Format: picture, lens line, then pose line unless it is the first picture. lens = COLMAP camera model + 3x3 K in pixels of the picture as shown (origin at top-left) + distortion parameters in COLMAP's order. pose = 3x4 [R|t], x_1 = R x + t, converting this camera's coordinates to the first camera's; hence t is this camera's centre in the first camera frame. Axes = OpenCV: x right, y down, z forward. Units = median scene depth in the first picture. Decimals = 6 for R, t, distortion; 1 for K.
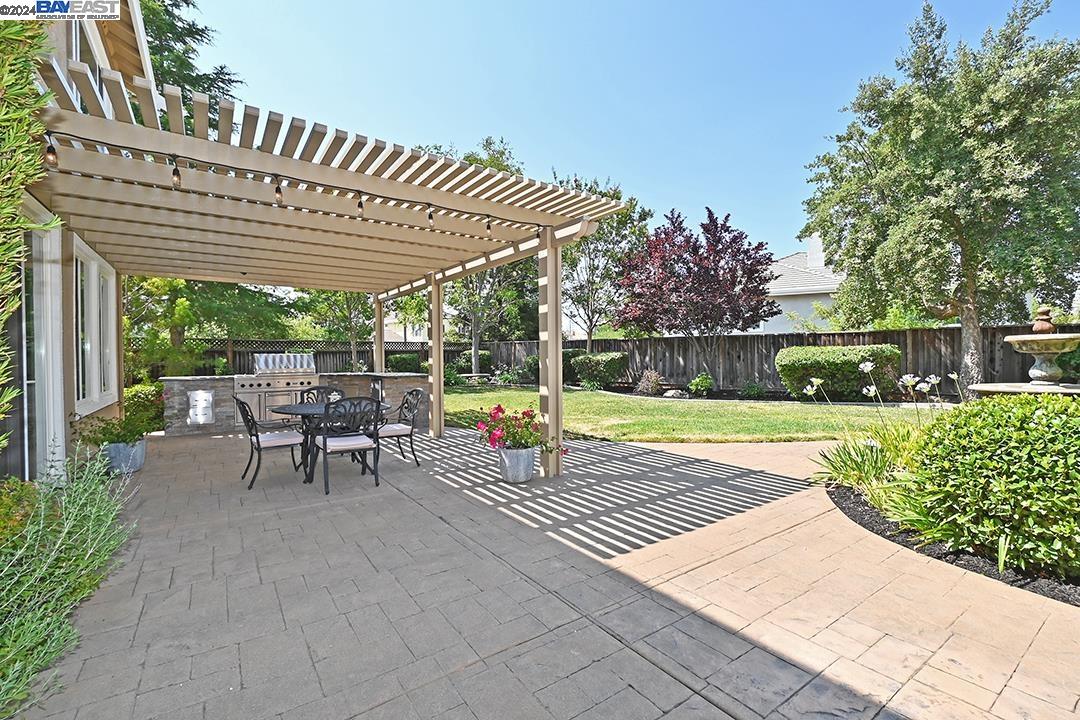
lens RADIAL K [[472.4, 0, 540.0], [0, 472.4, 360.0], [0, 0, 1]] dist [-0.001209, -0.000190]
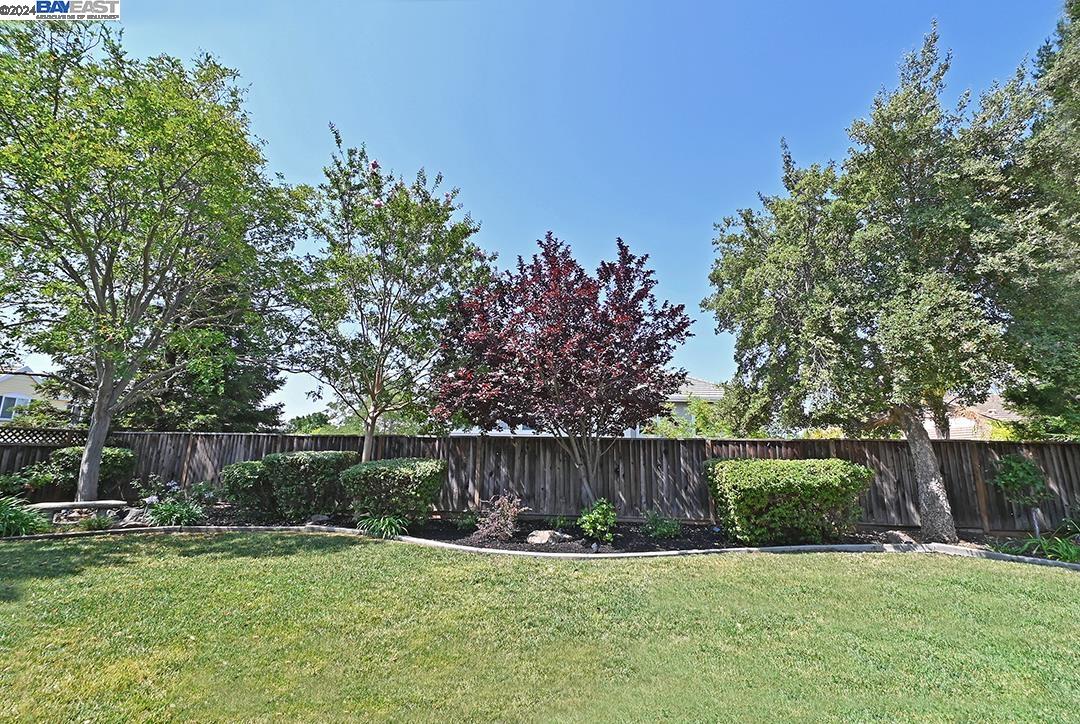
lens RADIAL K [[472.4, 0, 540.0], [0, 472.4, 362.0], [0, 0, 1]] dist [-0.001209, -0.000190]
pose [[0.816910, 0.128959, 0.562163, -0.064719], [-0.013173, 0.978601, -0.205346, -0.017646], [-0.576614, 0.160344, 0.801128, 0.465171]]
